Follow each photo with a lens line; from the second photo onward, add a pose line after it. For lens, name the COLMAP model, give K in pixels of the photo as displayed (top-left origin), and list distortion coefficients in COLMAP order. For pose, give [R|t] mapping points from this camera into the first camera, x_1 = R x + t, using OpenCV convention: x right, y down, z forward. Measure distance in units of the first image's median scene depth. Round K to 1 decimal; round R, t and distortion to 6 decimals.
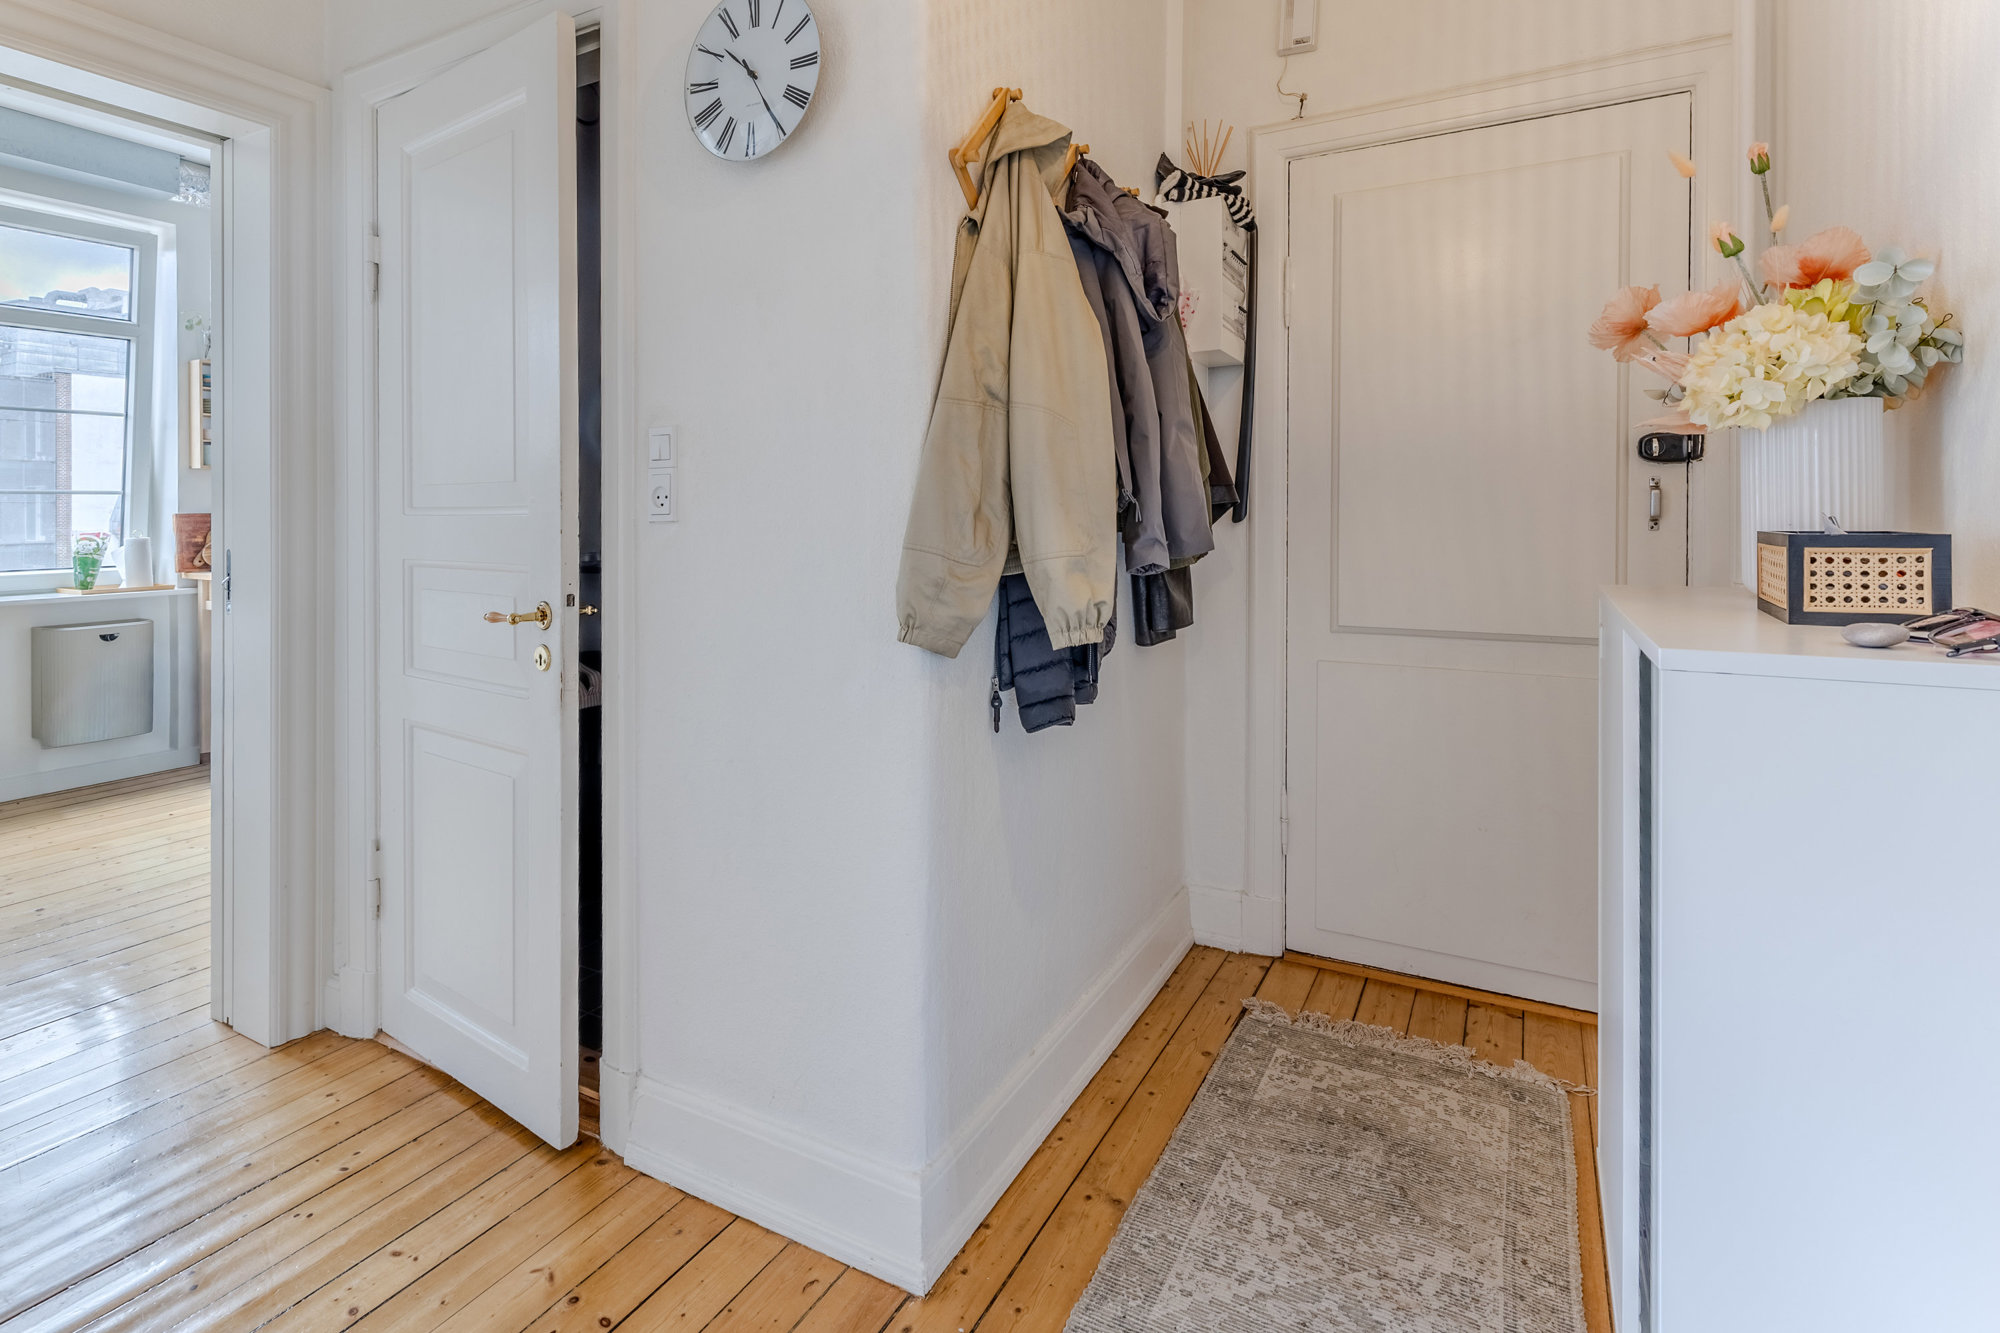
lens RADIAL K [[966.9, 0, 1004.2], [0, 966.9, 502.8], [0, 0, 1]] dist [0.002966, 0.000150]
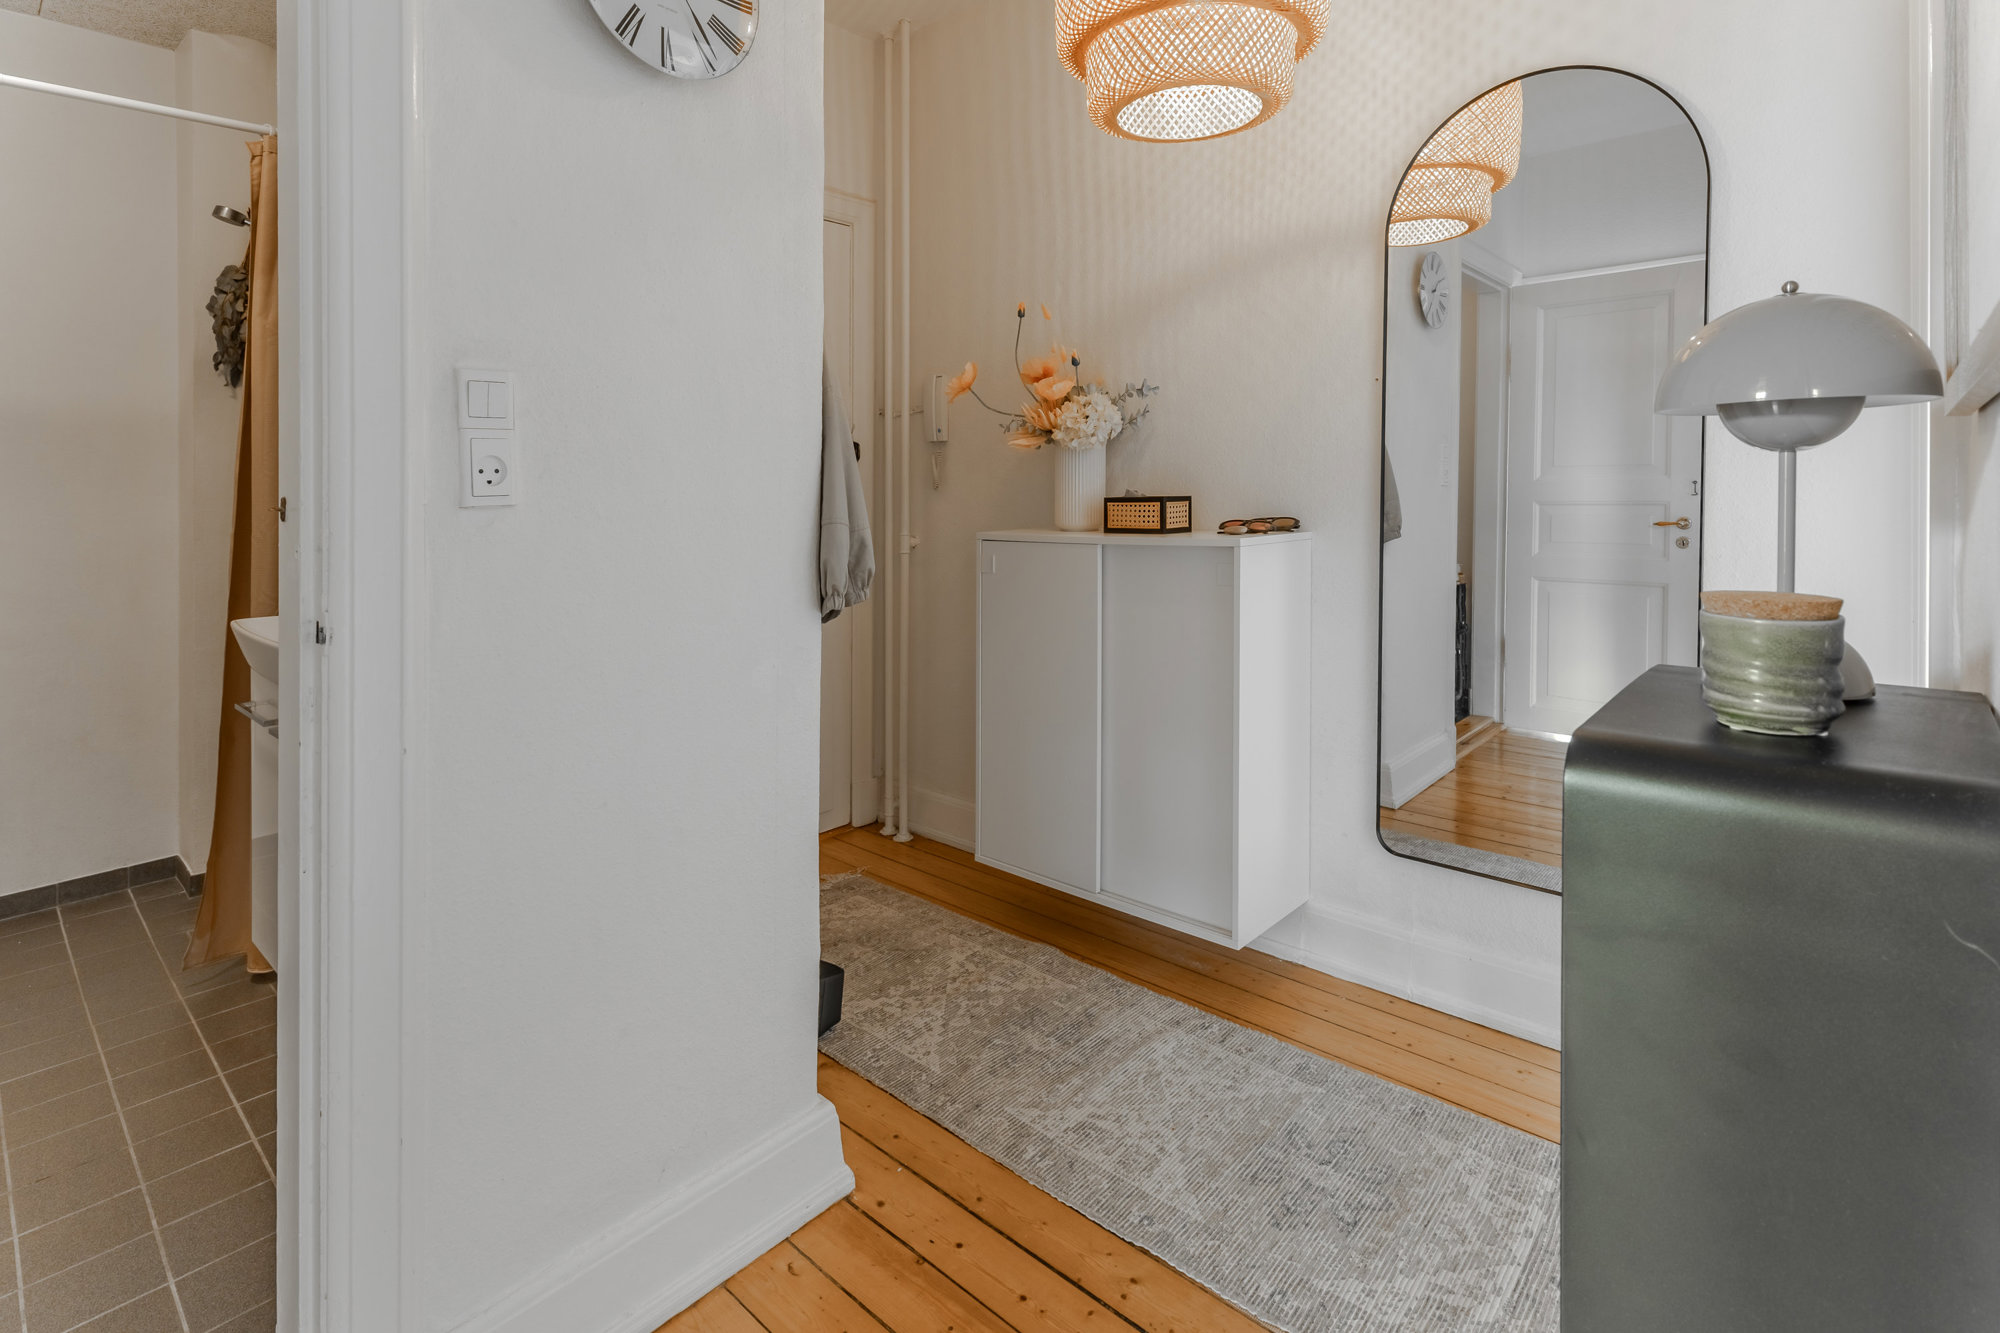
lens RADIAL K [[966.9, 0, 1004.2], [0, 966.9, 502.8], [0, 0, 1]] dist [0.002966, 0.000150]
pose [[0.236700, -0.010800, 0.971523, -1.076783], [0.005290, 0.999938, 0.009827, 0.013971], [-0.971568, 0.002813, 0.236742, 0.539140]]
